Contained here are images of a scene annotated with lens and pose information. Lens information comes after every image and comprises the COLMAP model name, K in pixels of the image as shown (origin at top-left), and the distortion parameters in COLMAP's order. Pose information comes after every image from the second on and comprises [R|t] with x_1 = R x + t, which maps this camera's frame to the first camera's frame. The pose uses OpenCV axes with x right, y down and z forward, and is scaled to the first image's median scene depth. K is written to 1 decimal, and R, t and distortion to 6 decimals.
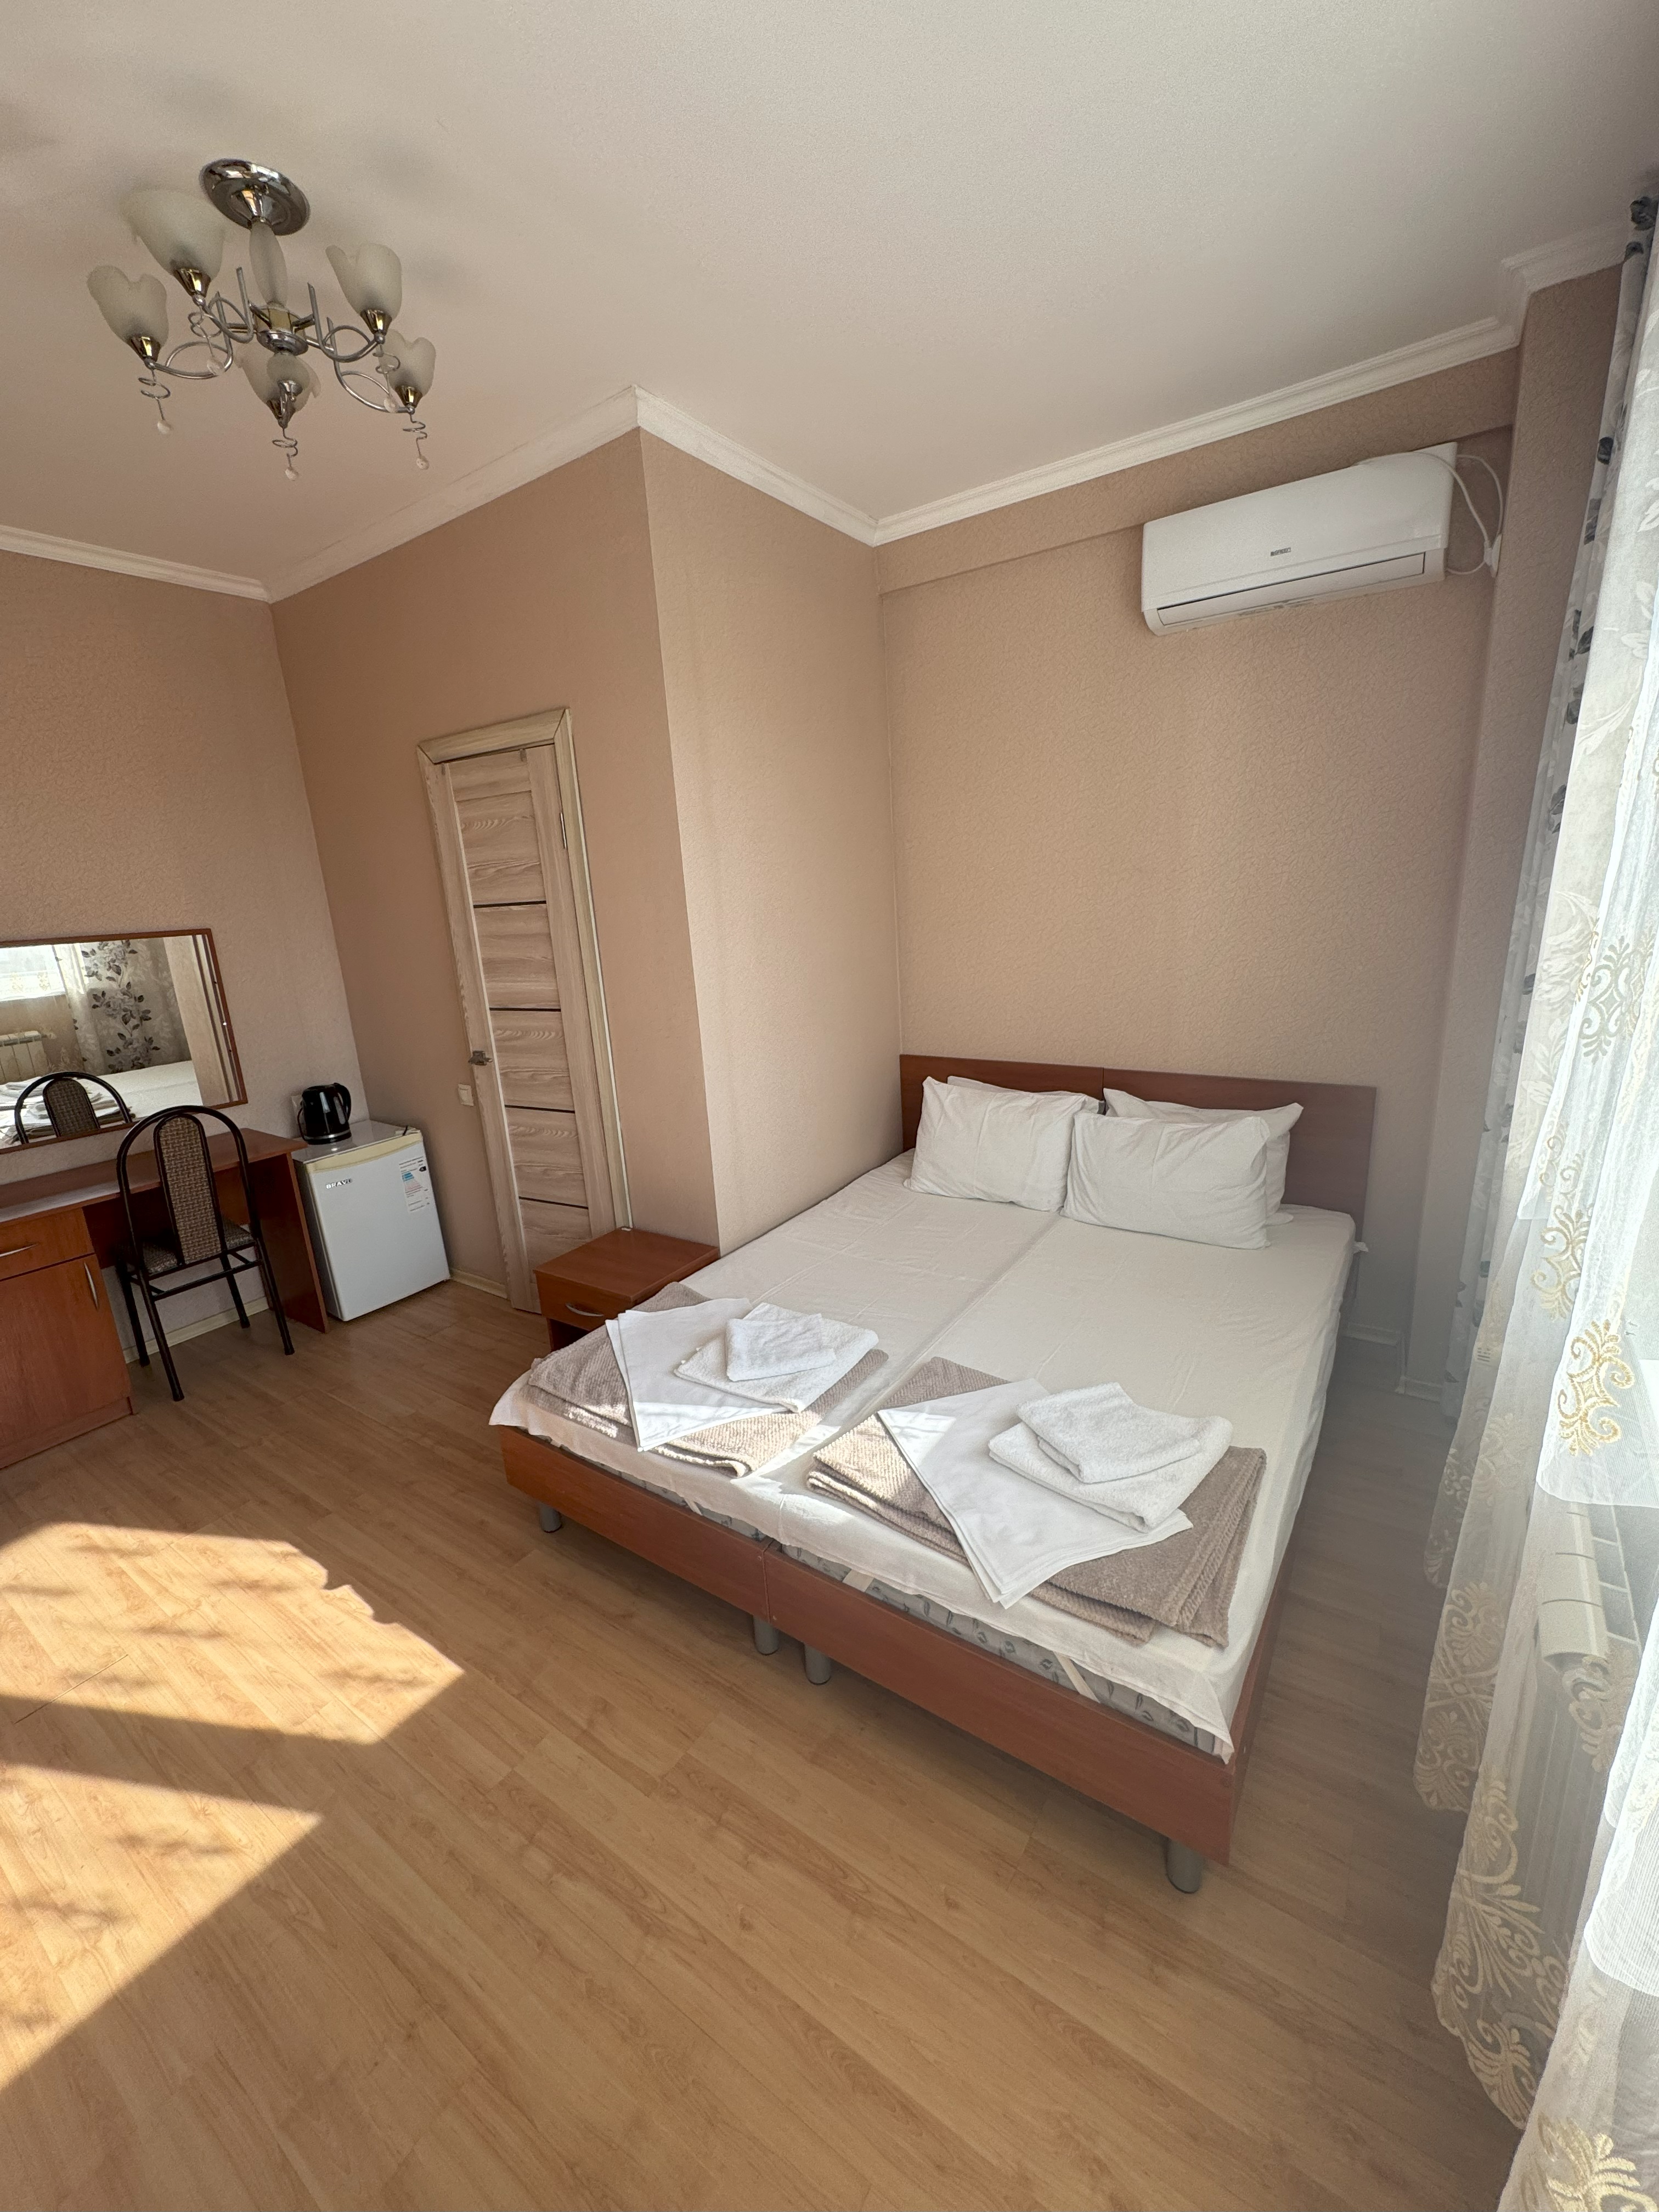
lens RADIAL K [[883.2, 0, 828.0], [0, 883.2, 1104.3], [0, 0, 1]] dist [-0.002519, -0.000319]
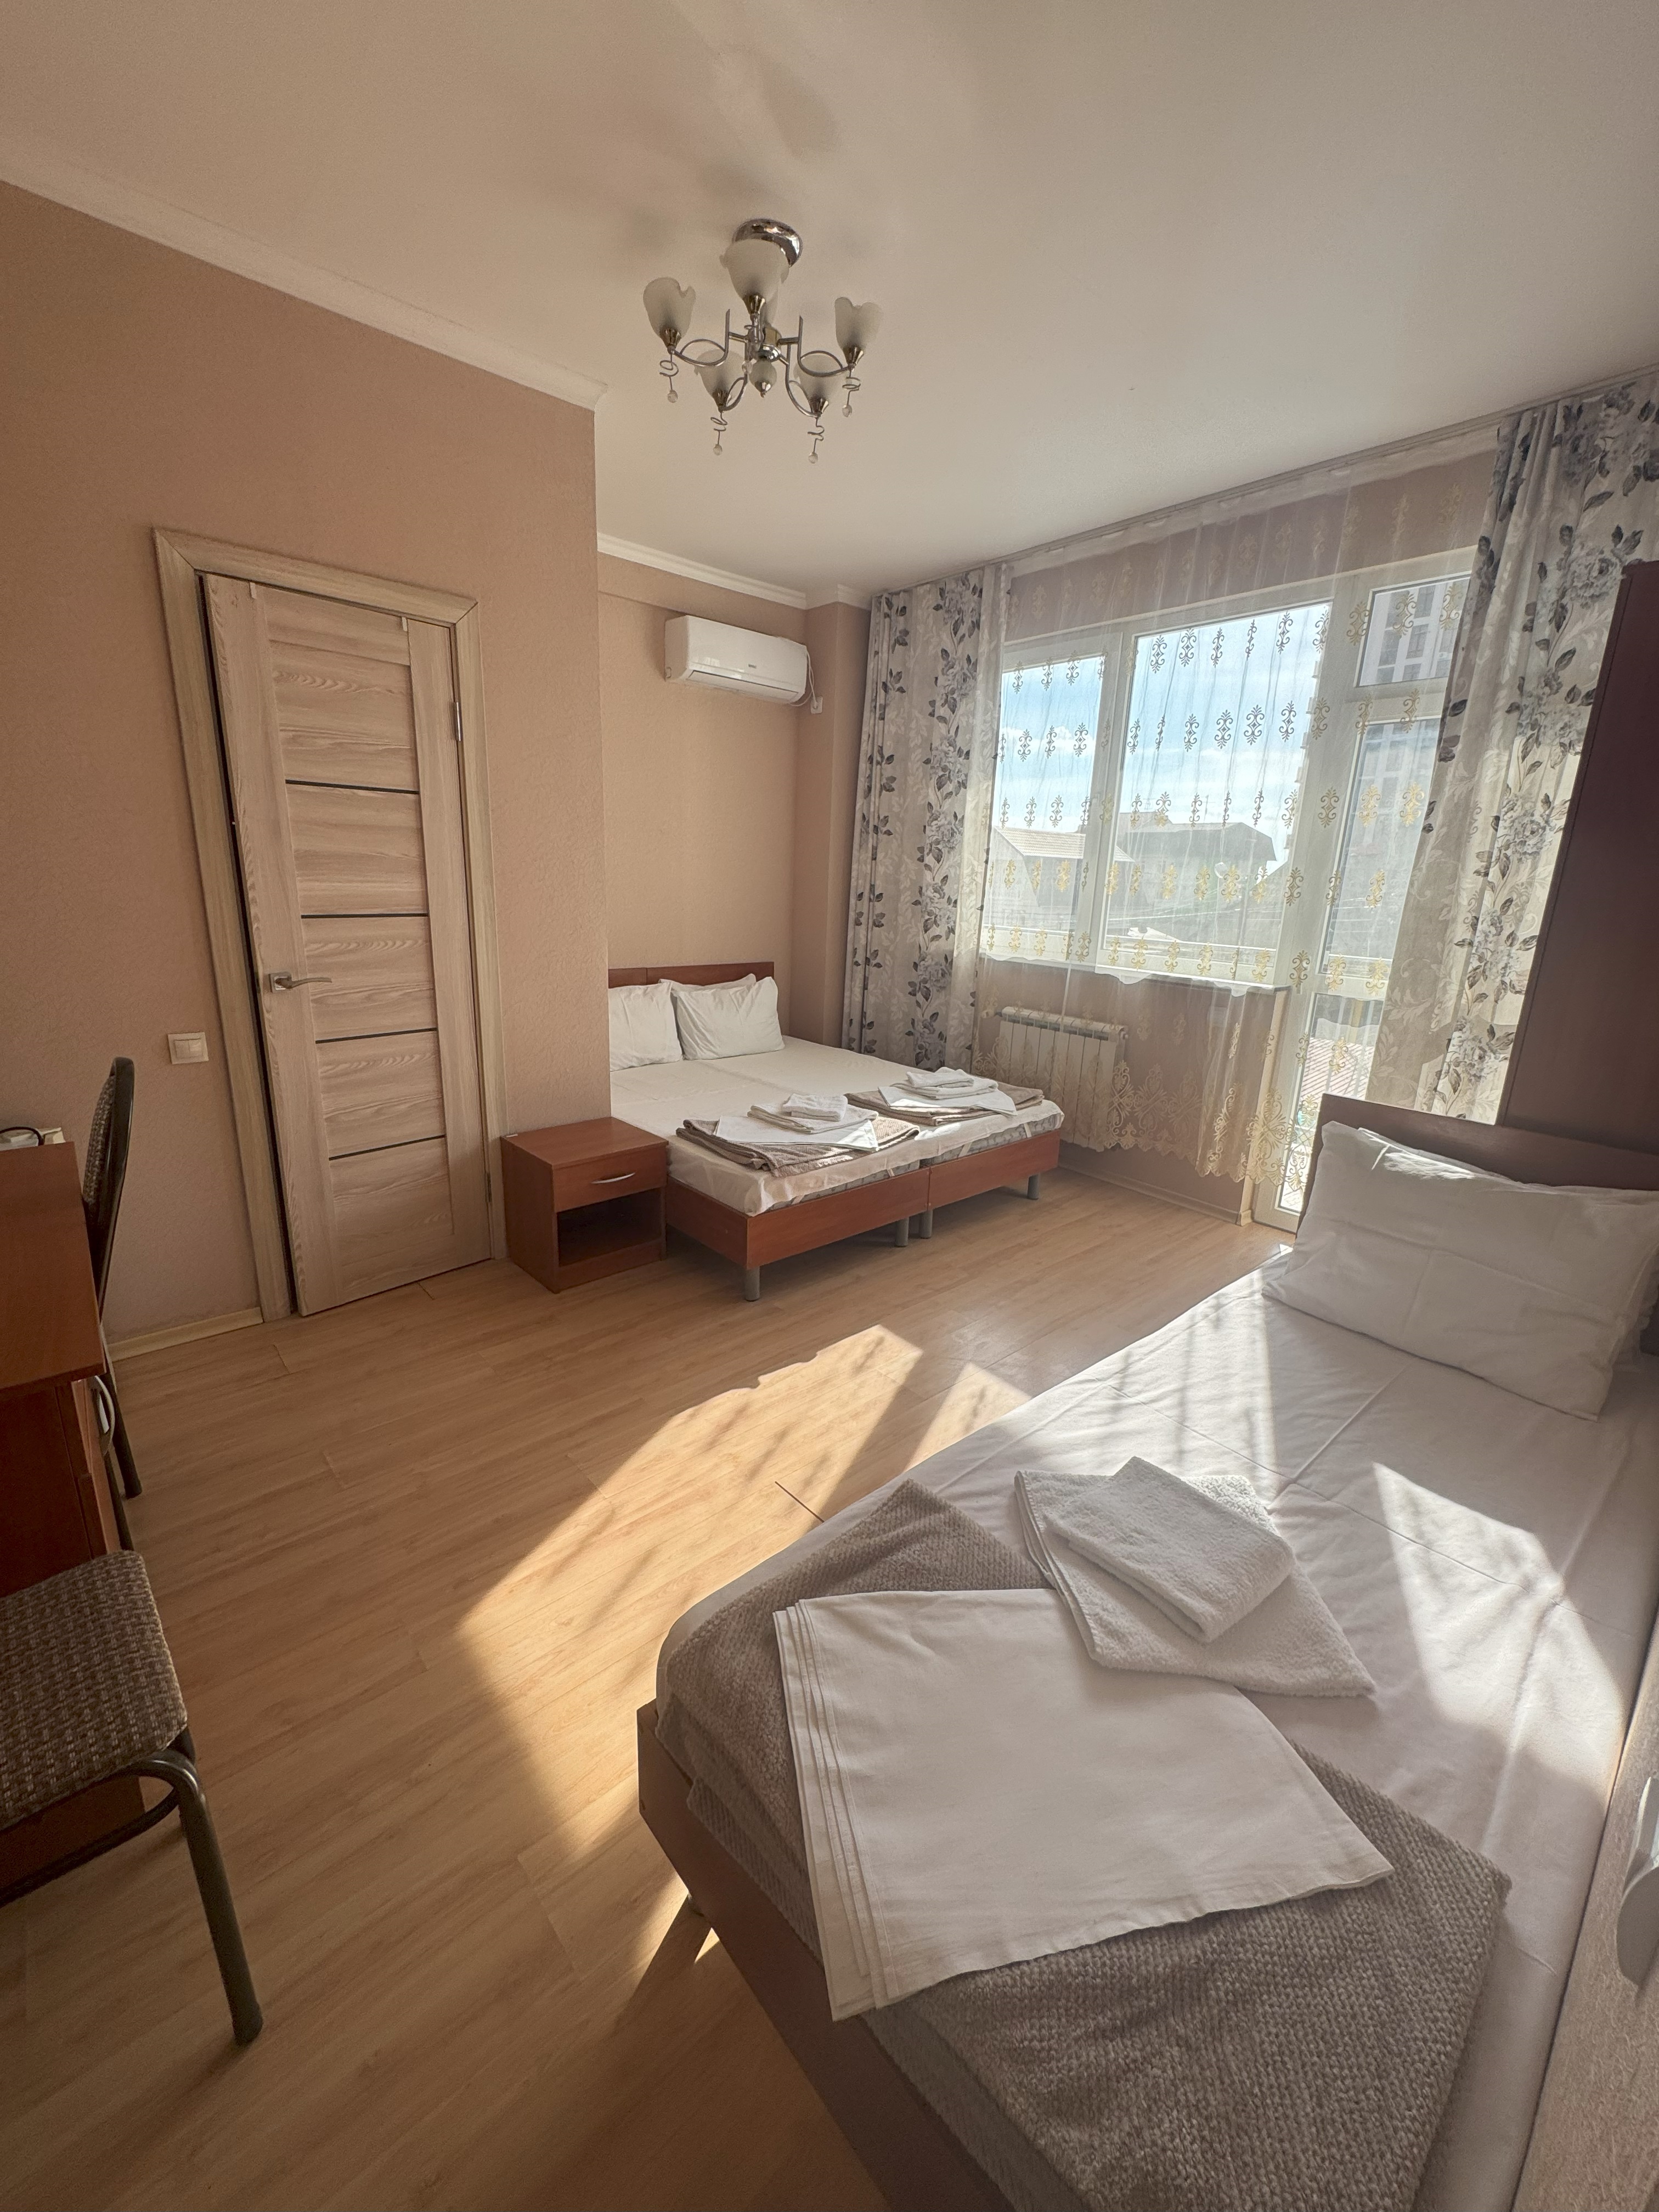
lens RADIAL K [[883.2, 0, 823.3], [0, 883.2, 1104.9], [0, 0, 1]] dist [-0.002519, -0.000319]
pose [[0.237138, -0.182155, 0.954246, -1.406011], [0.188032, 0.972295, 0.138873, 0.044215], [-0.953105, 0.146497, 0.264819, 0.499796]]
